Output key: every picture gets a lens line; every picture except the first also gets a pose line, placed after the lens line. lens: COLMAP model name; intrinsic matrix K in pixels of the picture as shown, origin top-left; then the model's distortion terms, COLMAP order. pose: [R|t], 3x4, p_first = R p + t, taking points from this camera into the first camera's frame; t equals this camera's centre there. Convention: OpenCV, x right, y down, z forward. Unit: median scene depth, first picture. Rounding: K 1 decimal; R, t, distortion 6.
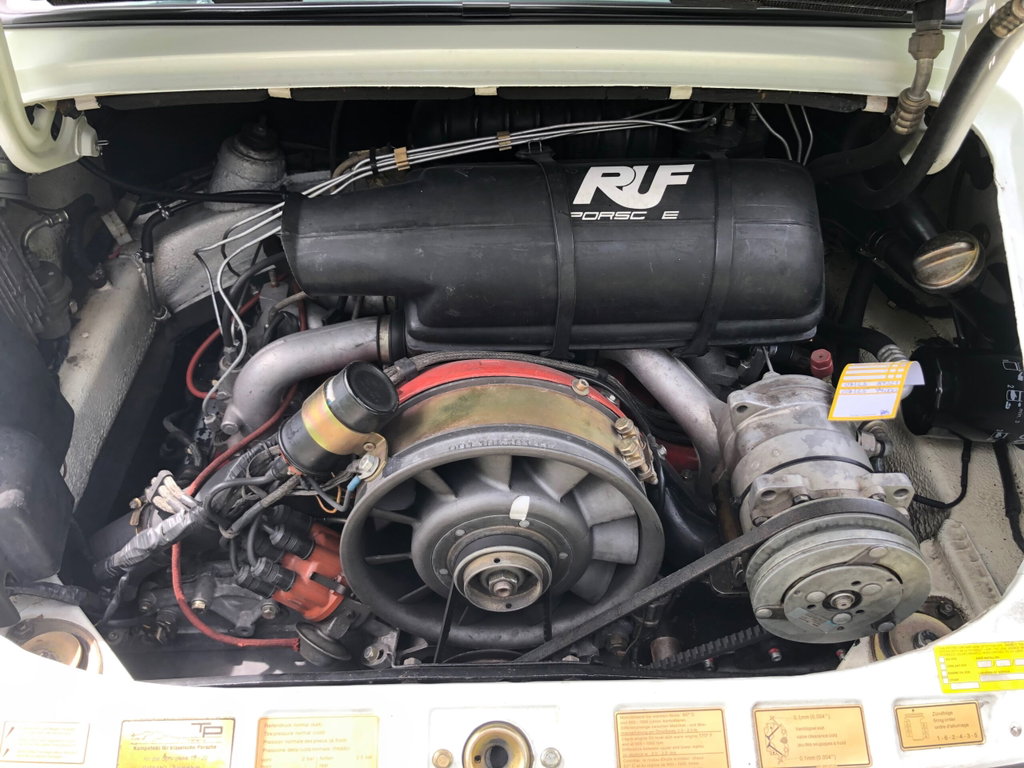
lens RADIAL K [[835.0, 0, 507.4], [0, 835.0, 382.2], [0, 0, 1]] dist [0.003319, 0.009496]
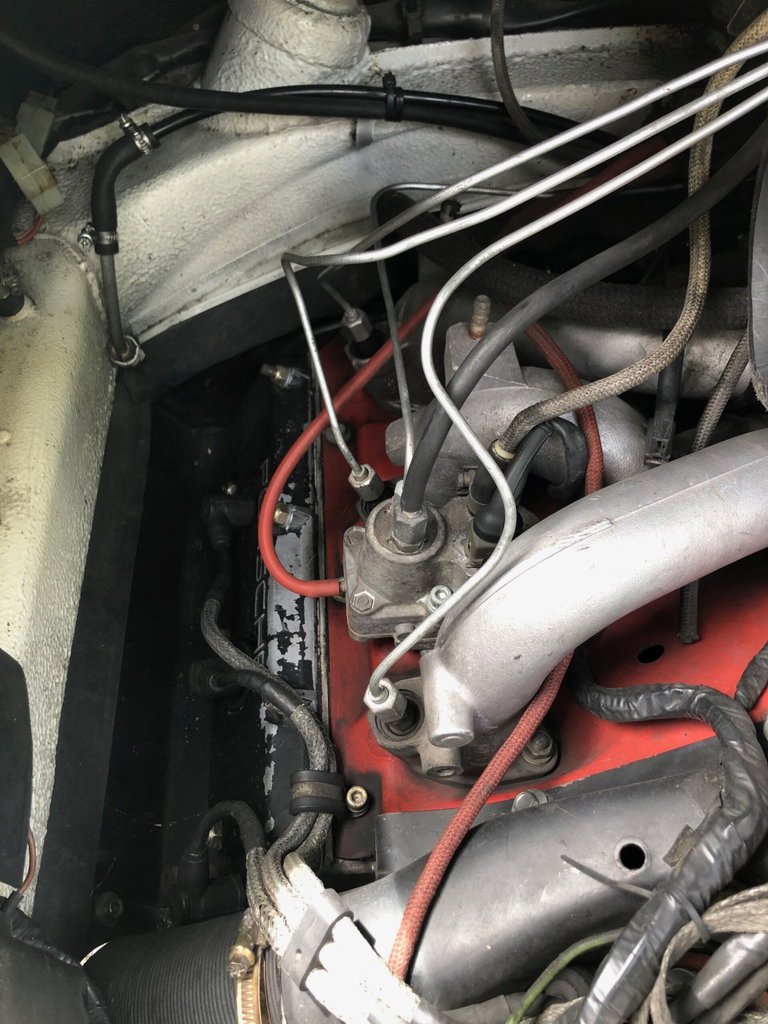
lens RADIAL K [[835.0, 0, 390.2], [0, 835.0, 510.9], [0, 0, 1]] dist [0.003319, 0.009496]
pose [[0.998665, -0.018464, 0.048234, -0.289380], [0.006995, 0.973662, 0.227887, -0.105545], [-0.051171, -0.227246, 0.972492, 0.493620]]
